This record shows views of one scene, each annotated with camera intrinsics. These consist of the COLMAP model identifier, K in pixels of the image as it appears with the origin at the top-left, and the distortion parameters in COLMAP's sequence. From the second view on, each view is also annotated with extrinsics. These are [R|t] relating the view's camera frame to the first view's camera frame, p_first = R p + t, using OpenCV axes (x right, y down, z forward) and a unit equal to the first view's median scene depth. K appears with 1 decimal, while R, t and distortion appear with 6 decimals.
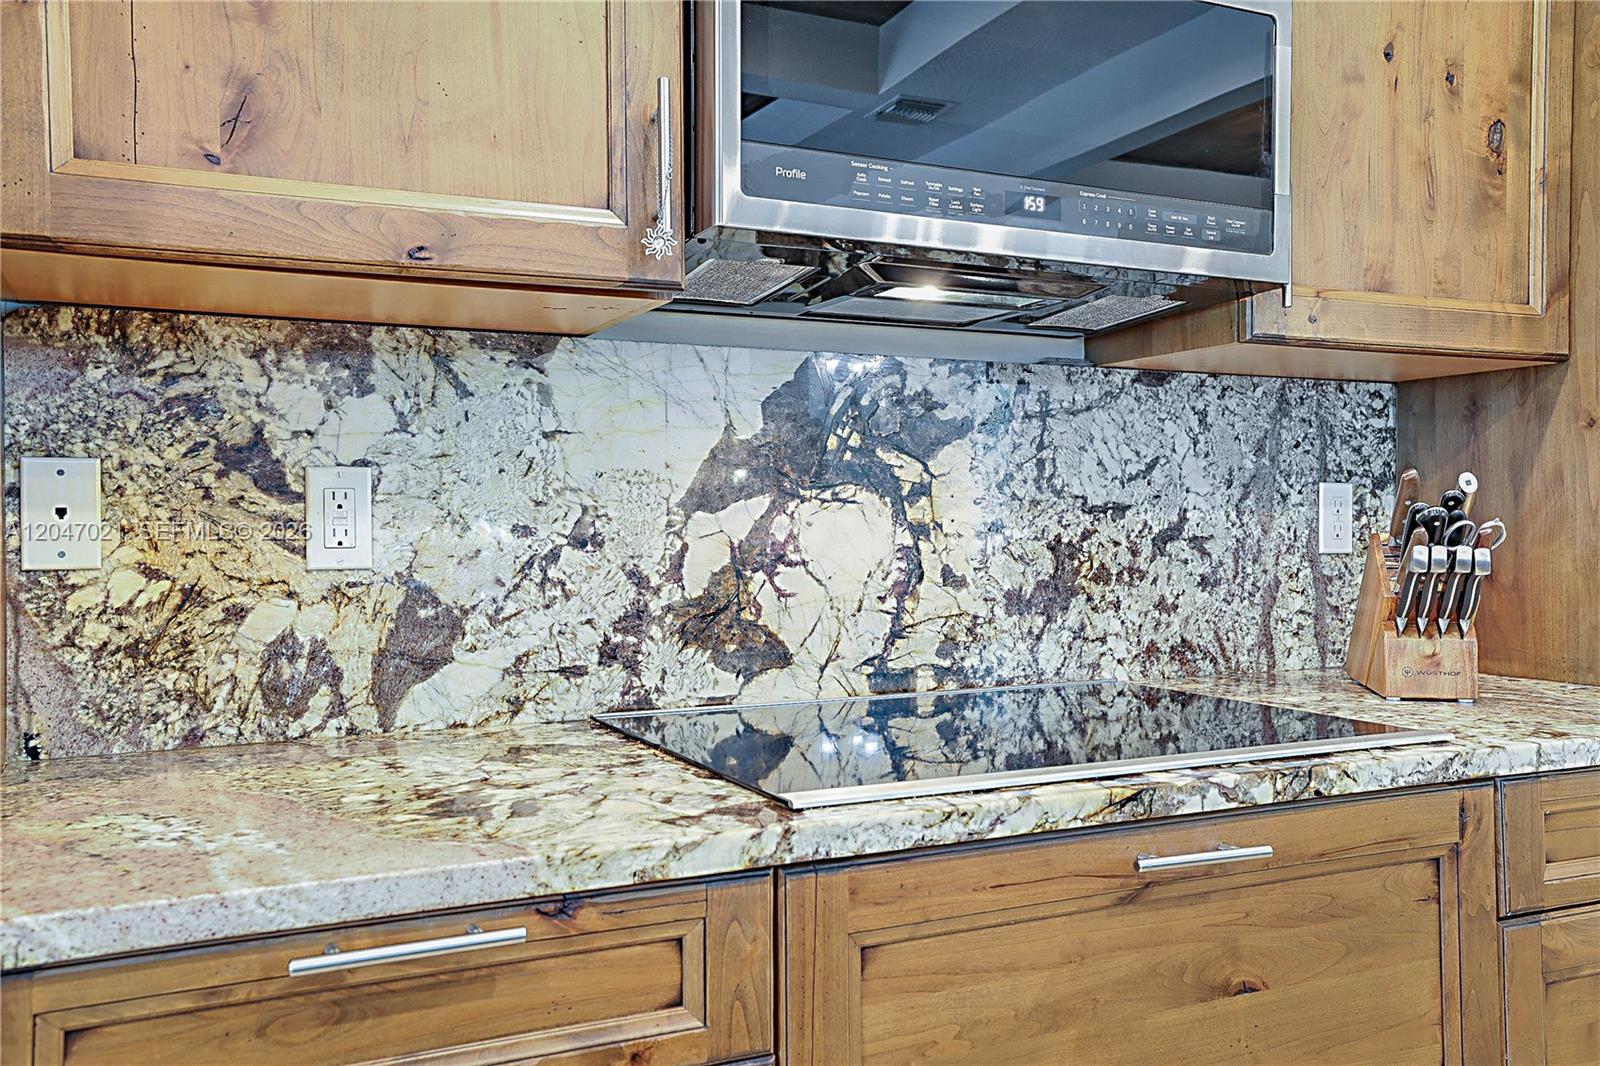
lens RADIAL K [[1328.3, 0, 787.2], [0, 1328.3, 529.2], [0, 0, 1]] dist [0.026583, 0.048047]
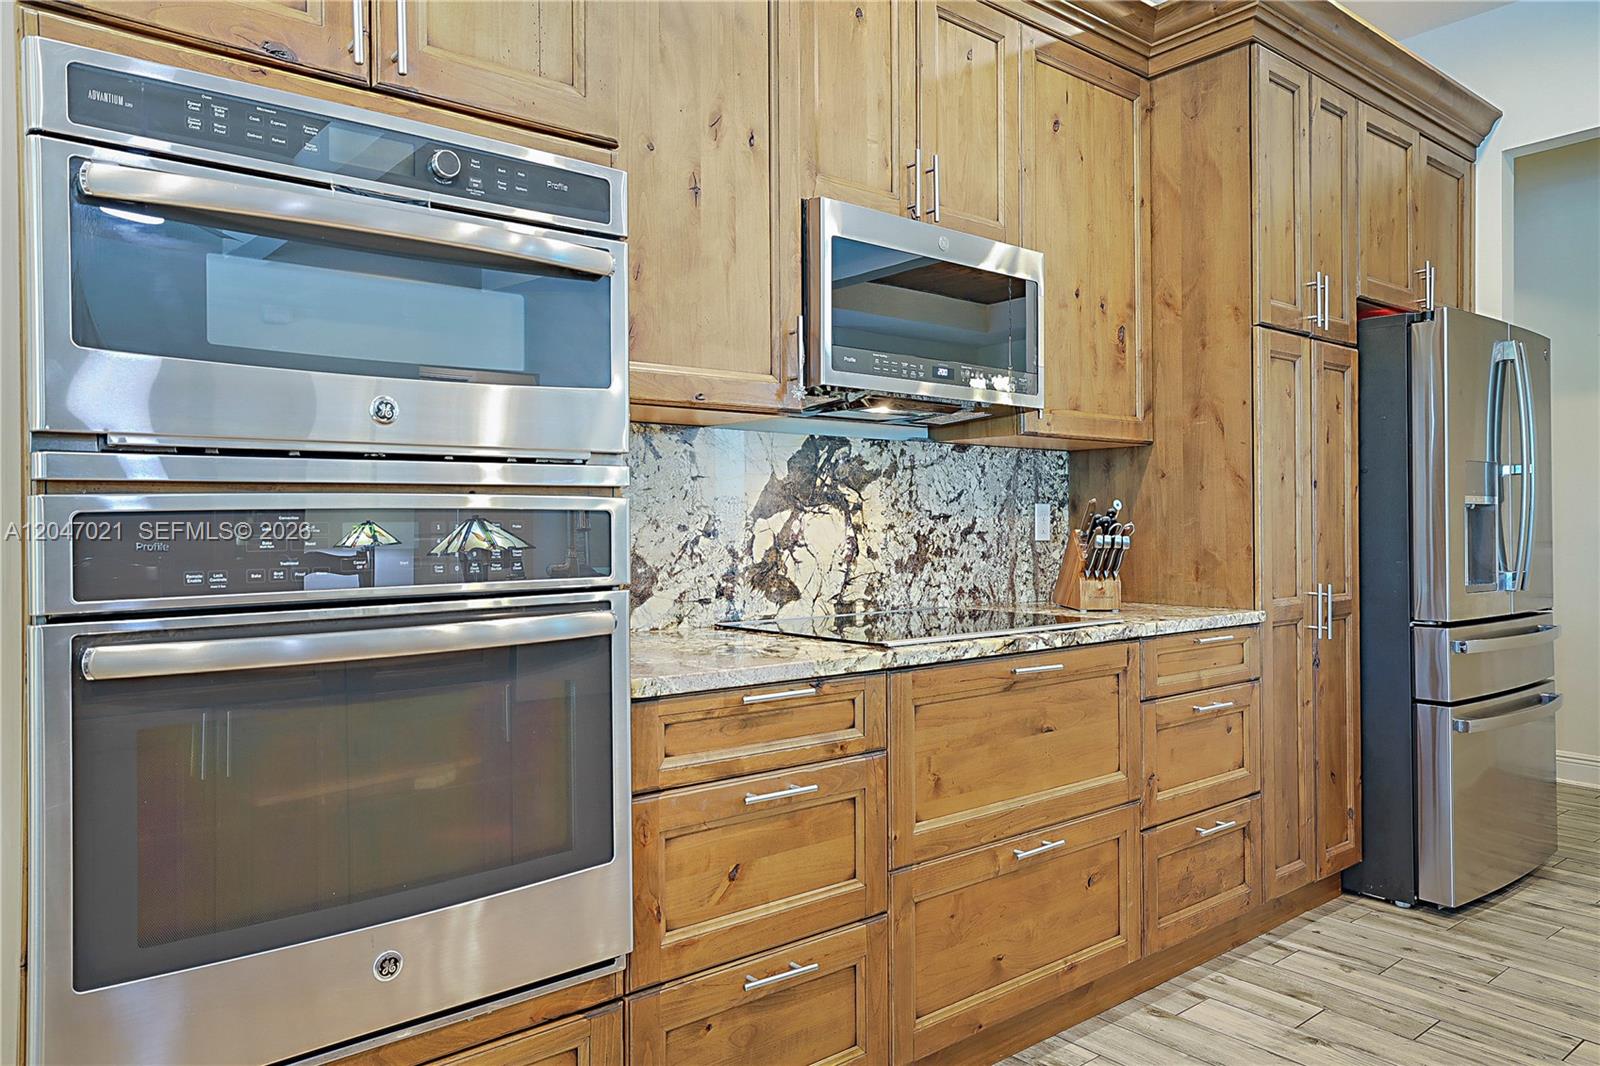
lens RADIAL K [[1067.5, 0, 752.2], [0, 1067.5, 520.9], [0, 0, 1]] dist [-0.003994, 0.021034]
pose [[0.976006, 0.001259, 0.217742, -0.411363], [0.001034, 0.999945, -0.010416, 0.006709], [-0.217743, 0.010391, 0.975951, -0.497819]]
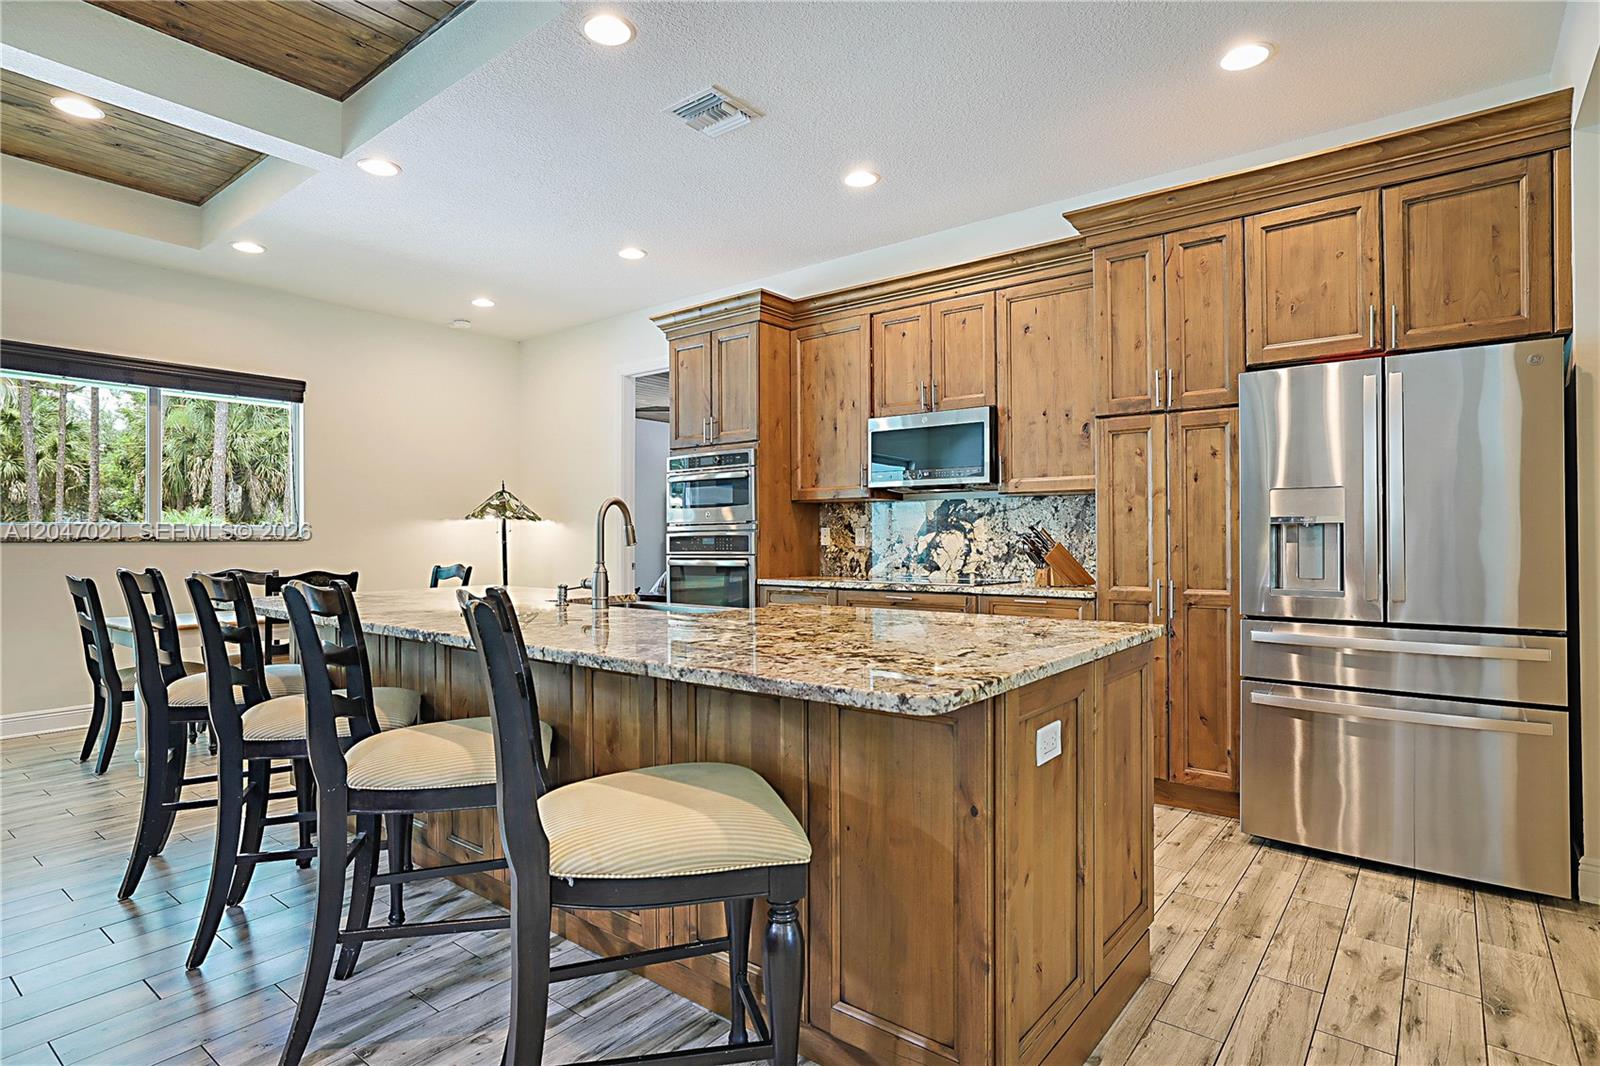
lens RADIAL K [[841.1, 0, 799.7], [0, 841.1, 530.1], [0, 0, 1]] dist [-0.017704, 0.009680]
pose [[0.435922, -0.005353, -0.899969, 2.411707], [-0.004327, 0.999958, -0.008044, -0.007868], [0.899974, 0.007400, 0.435880, -0.675450]]
